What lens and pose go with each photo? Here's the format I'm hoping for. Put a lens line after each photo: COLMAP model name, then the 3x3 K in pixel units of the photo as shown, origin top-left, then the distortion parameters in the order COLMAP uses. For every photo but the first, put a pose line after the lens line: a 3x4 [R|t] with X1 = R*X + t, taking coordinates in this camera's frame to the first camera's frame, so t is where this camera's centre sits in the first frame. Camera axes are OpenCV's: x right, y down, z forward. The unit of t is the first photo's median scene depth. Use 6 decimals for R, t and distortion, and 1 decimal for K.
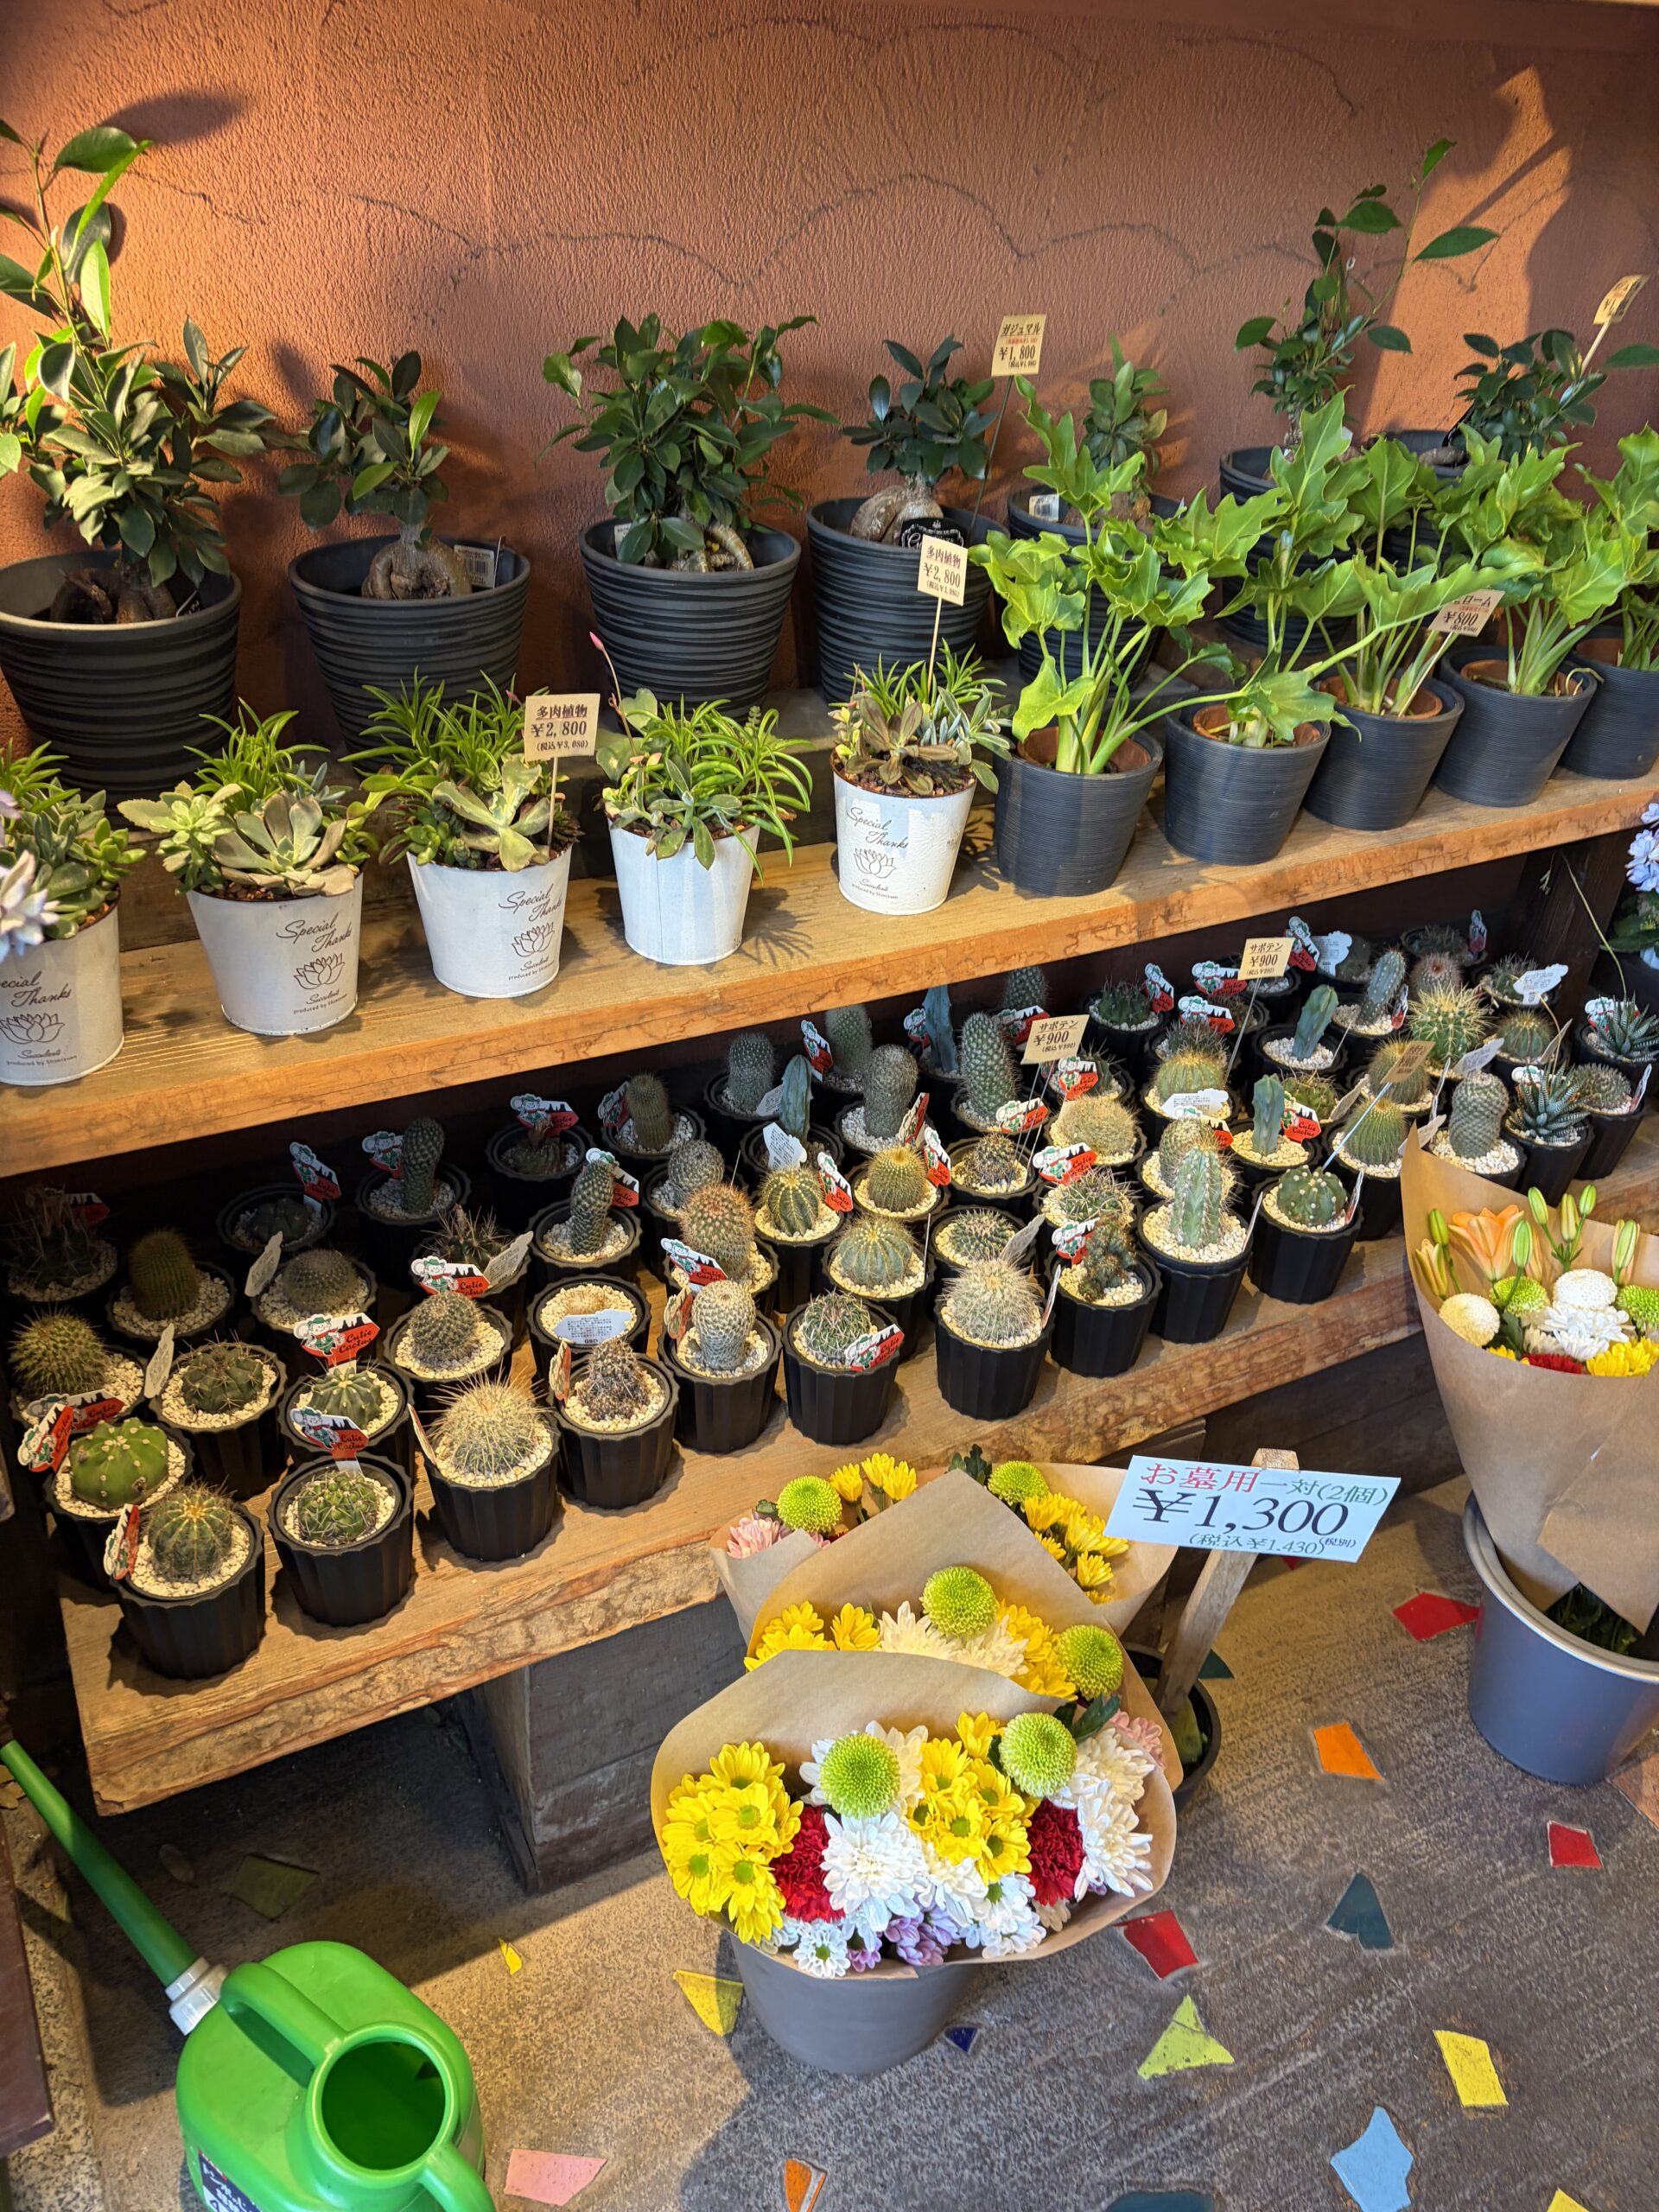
lens RADIAL K [[1693.9, 0, 823.9], [0, 1693.9, 1162.9], [0, 0, 1]] dist [0.229468, -0.000294]
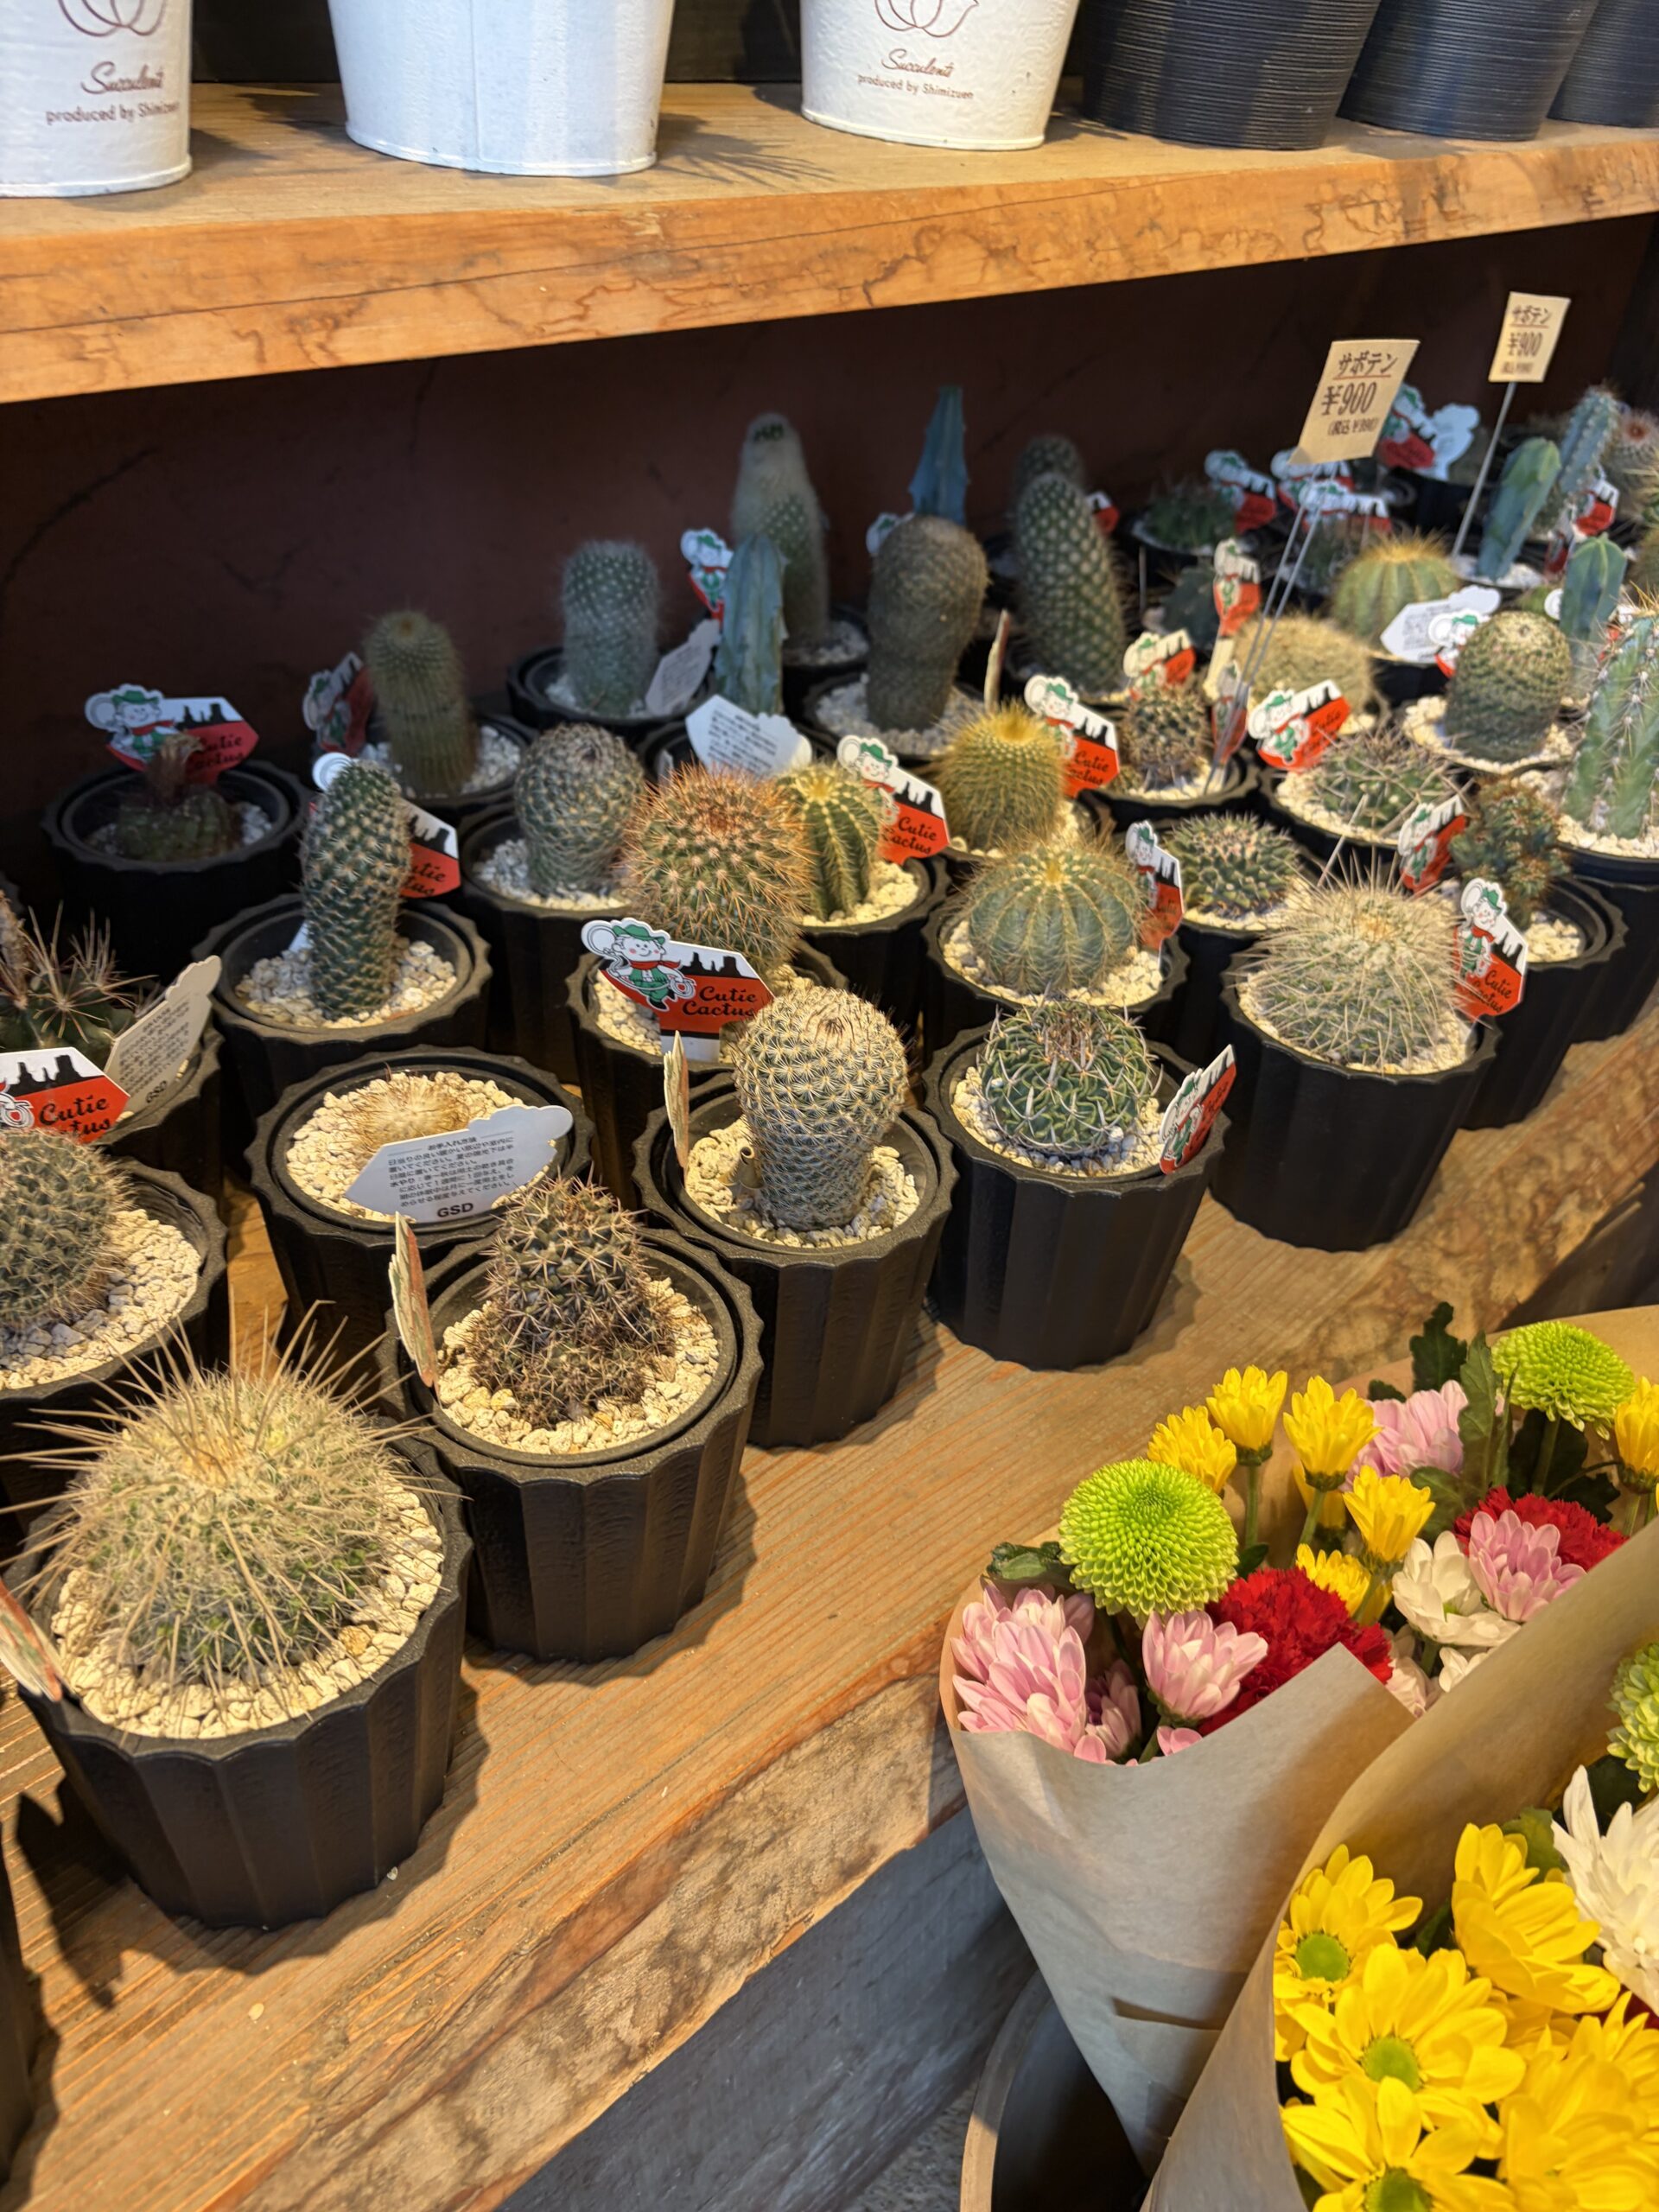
lens RADIAL K [[1648.2, 0, 829.5], [0, 1648.2, 1106.0], [0, 0, 1]] dist [0.044528, 0.003250]
pose [[0.956523, -0.144297, 0.253461, -0.148561], [0.135857, 0.989436, 0.050587, 0.077083], [-0.258083, -0.013953, 0.966022, 0.651910]]
